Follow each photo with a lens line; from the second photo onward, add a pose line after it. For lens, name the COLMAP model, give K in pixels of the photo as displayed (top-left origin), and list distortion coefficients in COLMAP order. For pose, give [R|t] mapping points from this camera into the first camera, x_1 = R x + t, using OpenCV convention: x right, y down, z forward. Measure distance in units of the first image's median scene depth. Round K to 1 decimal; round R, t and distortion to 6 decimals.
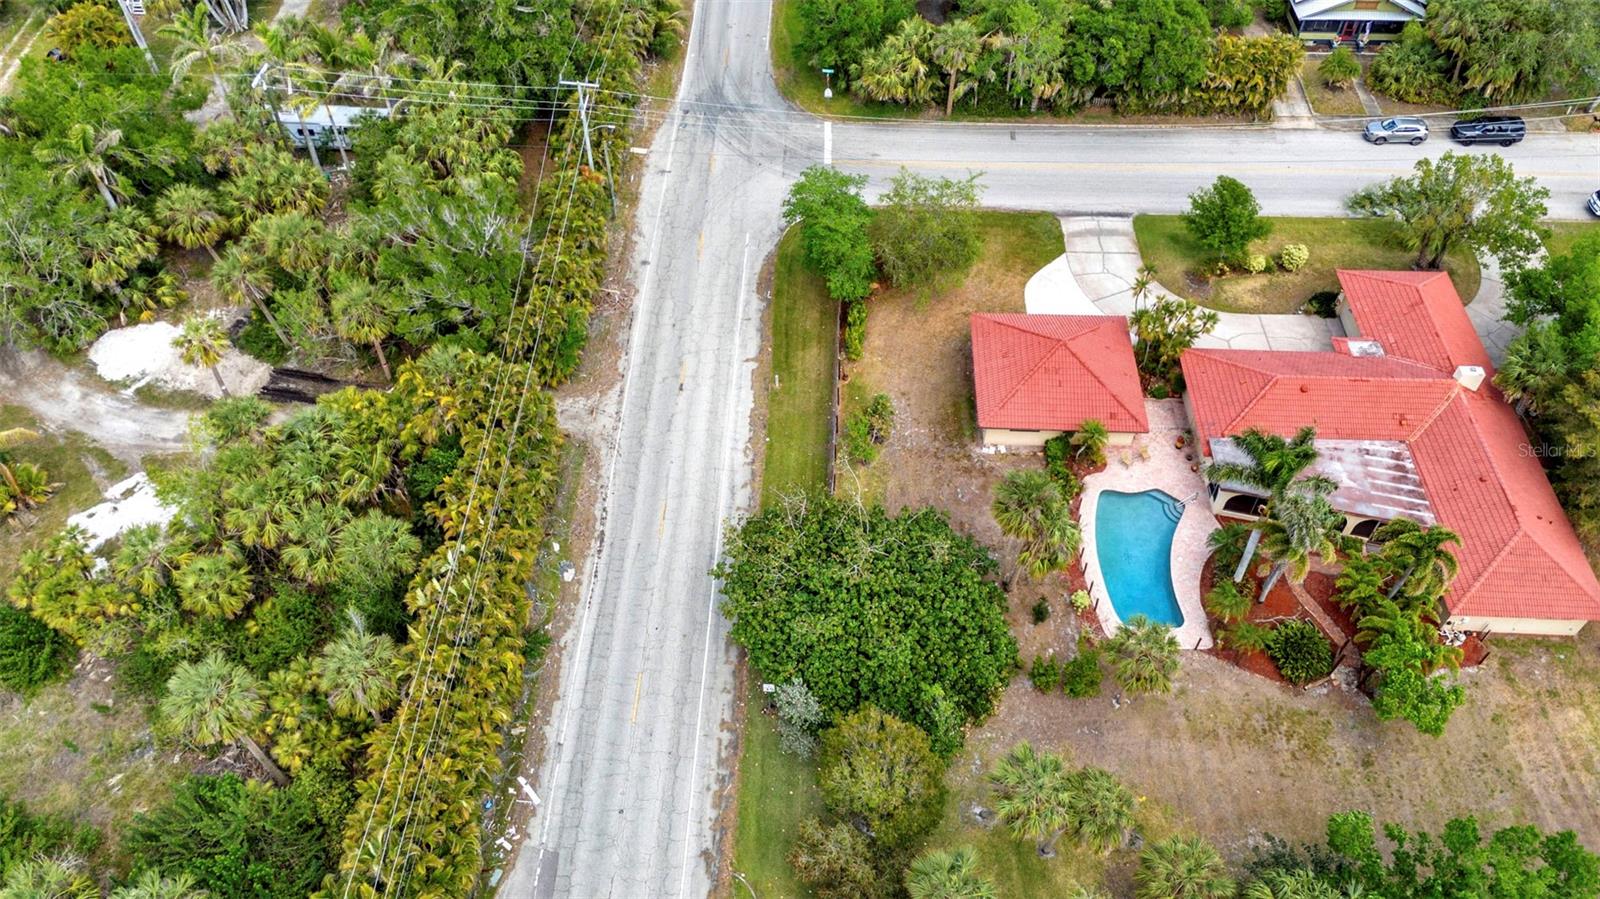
lens RADIAL K [[1171.8, 0, 800.0], [0, 1171.8, 449.5], [0, 0, 1]] dist [0.068014, -0.062081]
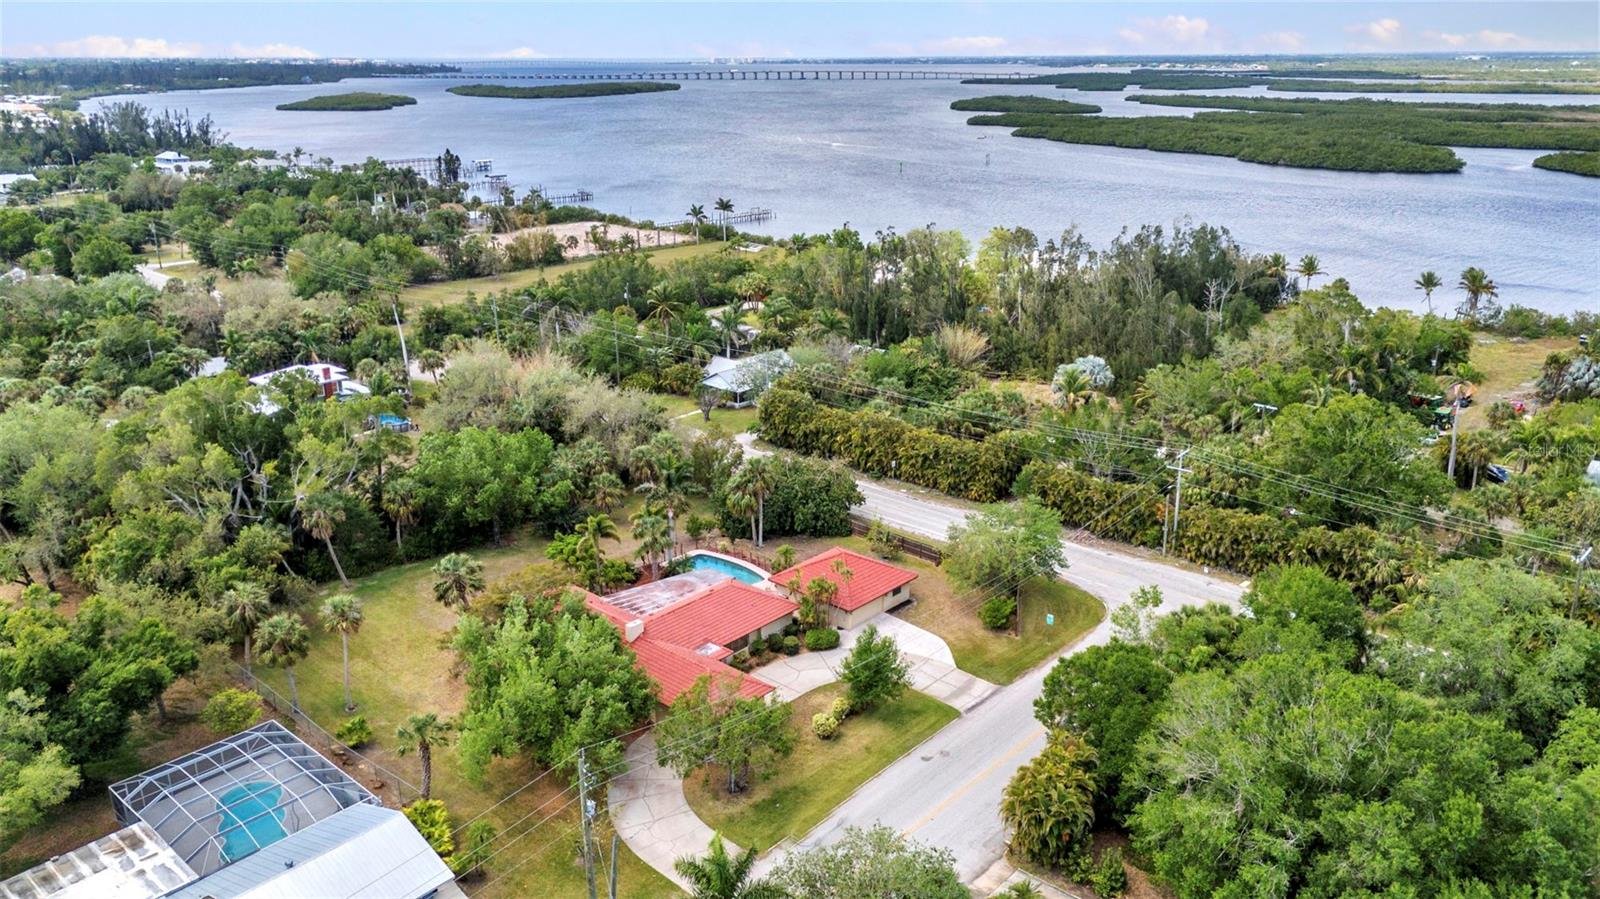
lens RADIAL K [[1171.8, 0, 800.0], [0, 1171.8, 449.5], [0, 0, 1]] dist [0.068014, -0.062081]
pose [[-0.640567, 0.244219, -0.728032, 1.234723], [-0.582822, 0.462688, 0.668011, -1.053562], [0.499993, 0.852219, -0.154047, 1.012834]]
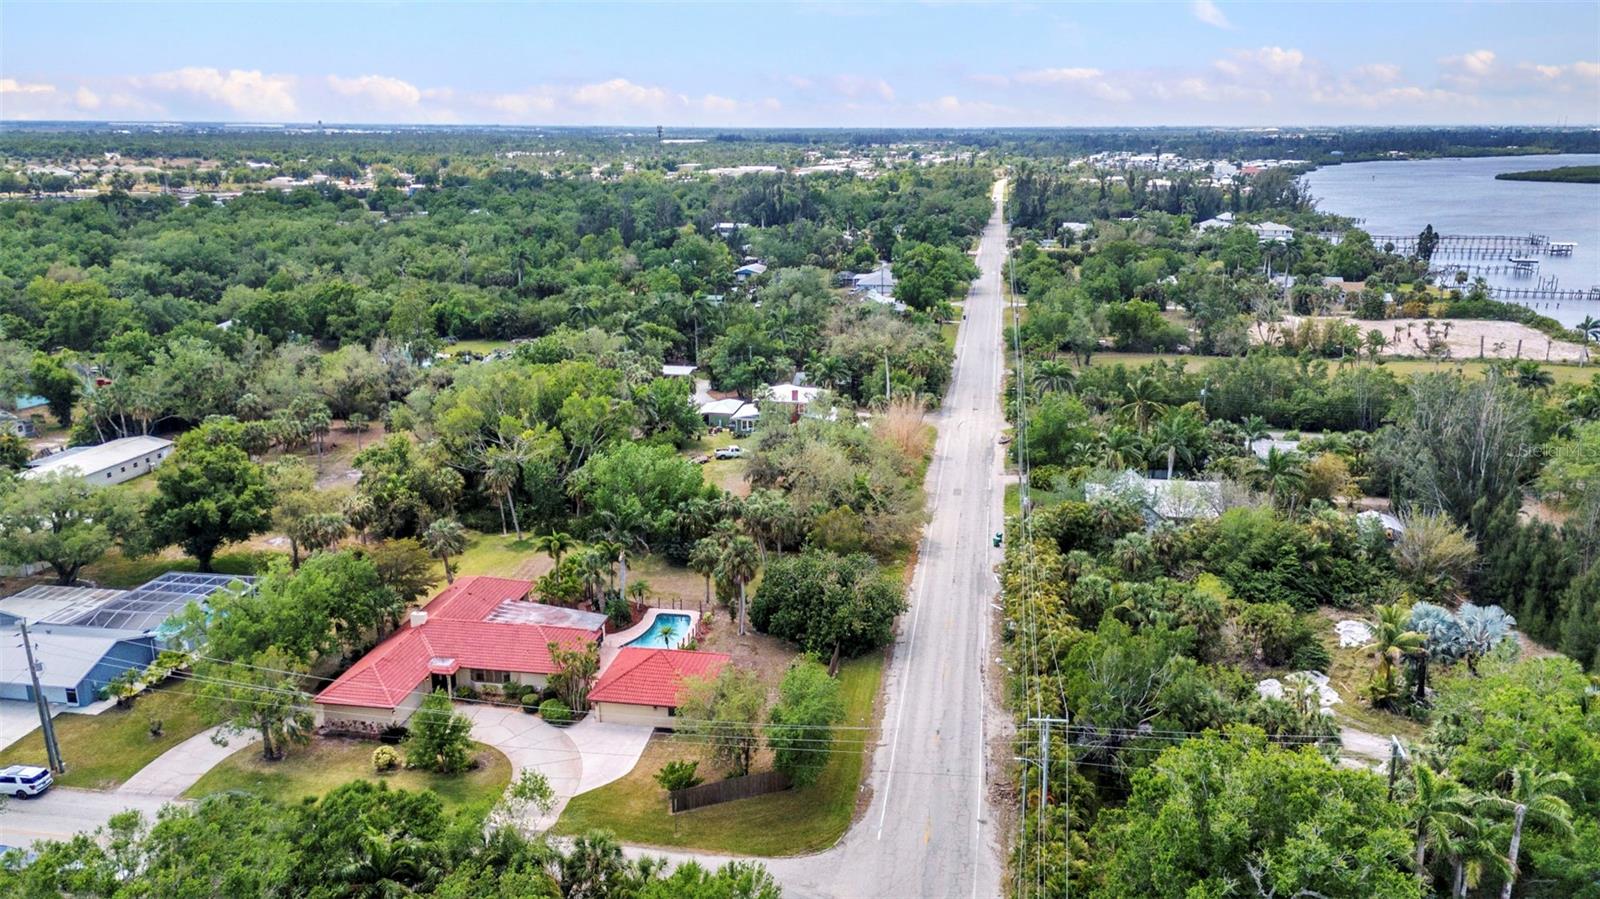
lens RADIAL K [[1171.8, 0, 800.0], [0, 1171.8, 449.5], [0, 0, 1]] dist [0.068014, -0.062081]
pose [[-0.991796, -0.036280, 0.122575, -0.098154], [0.095737, 0.424579, 0.900315, -1.336878], [-0.084706, 0.904664, -0.417622, 1.257432]]
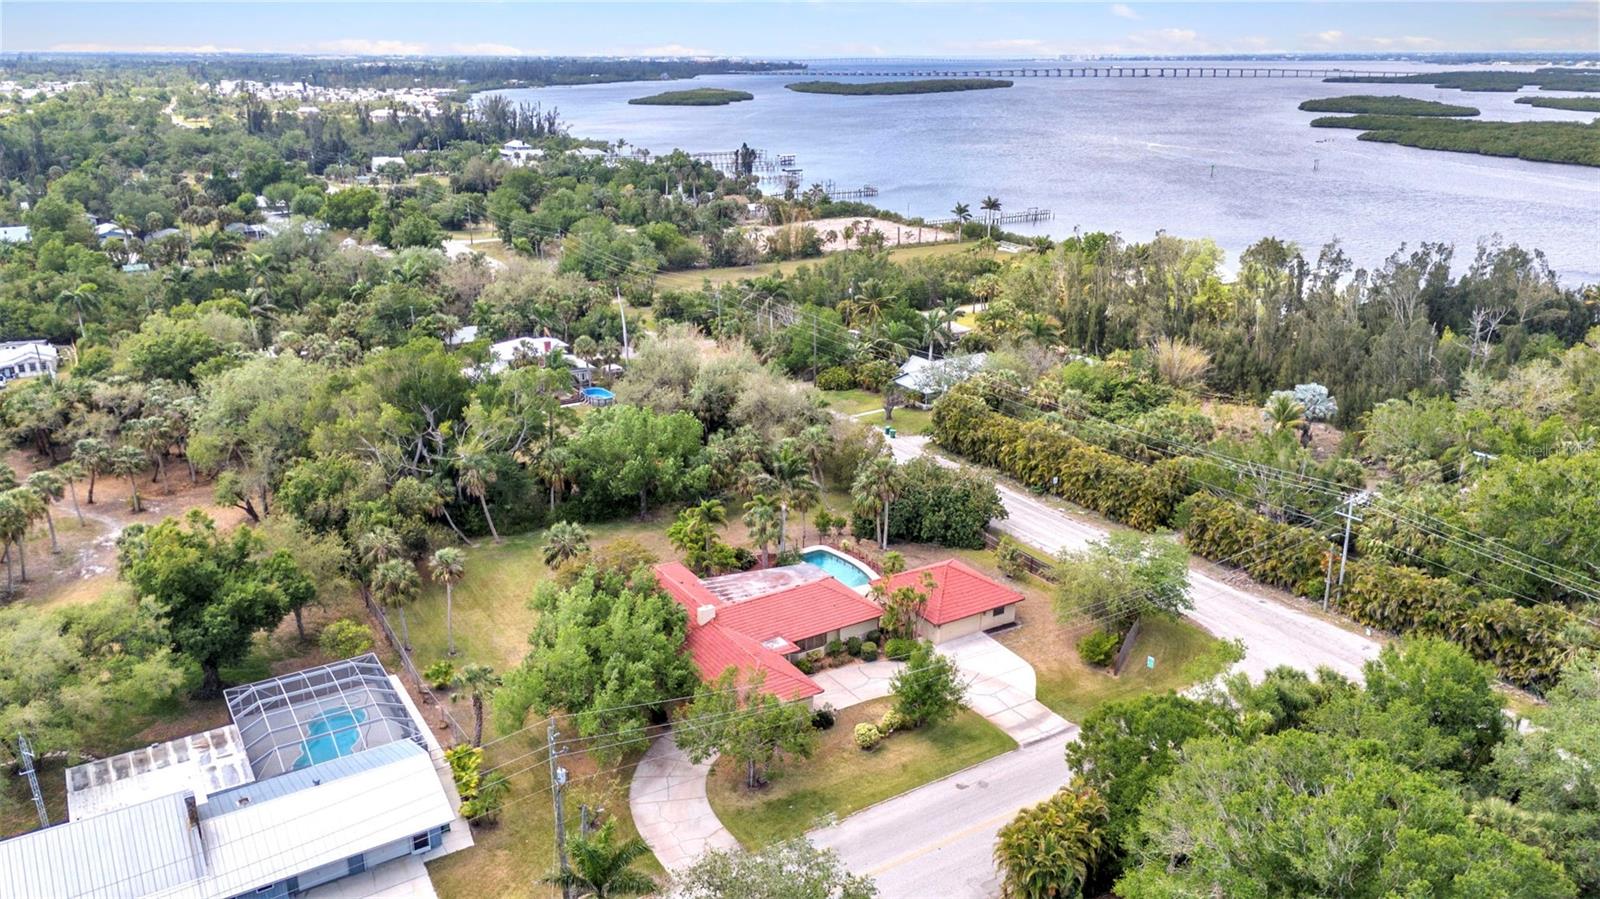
lens RADIAL K [[1171.8, 0, 800.0], [0, 1171.8, 449.5], [0, 0, 1]] dist [0.068014, -0.062081]
pose [[-0.825817, 0.177959, -0.535124, 1.055761], [-0.430266, 0.414579, 0.801870, -1.165006], [0.364551, 0.892443, -0.265797, 1.109103]]
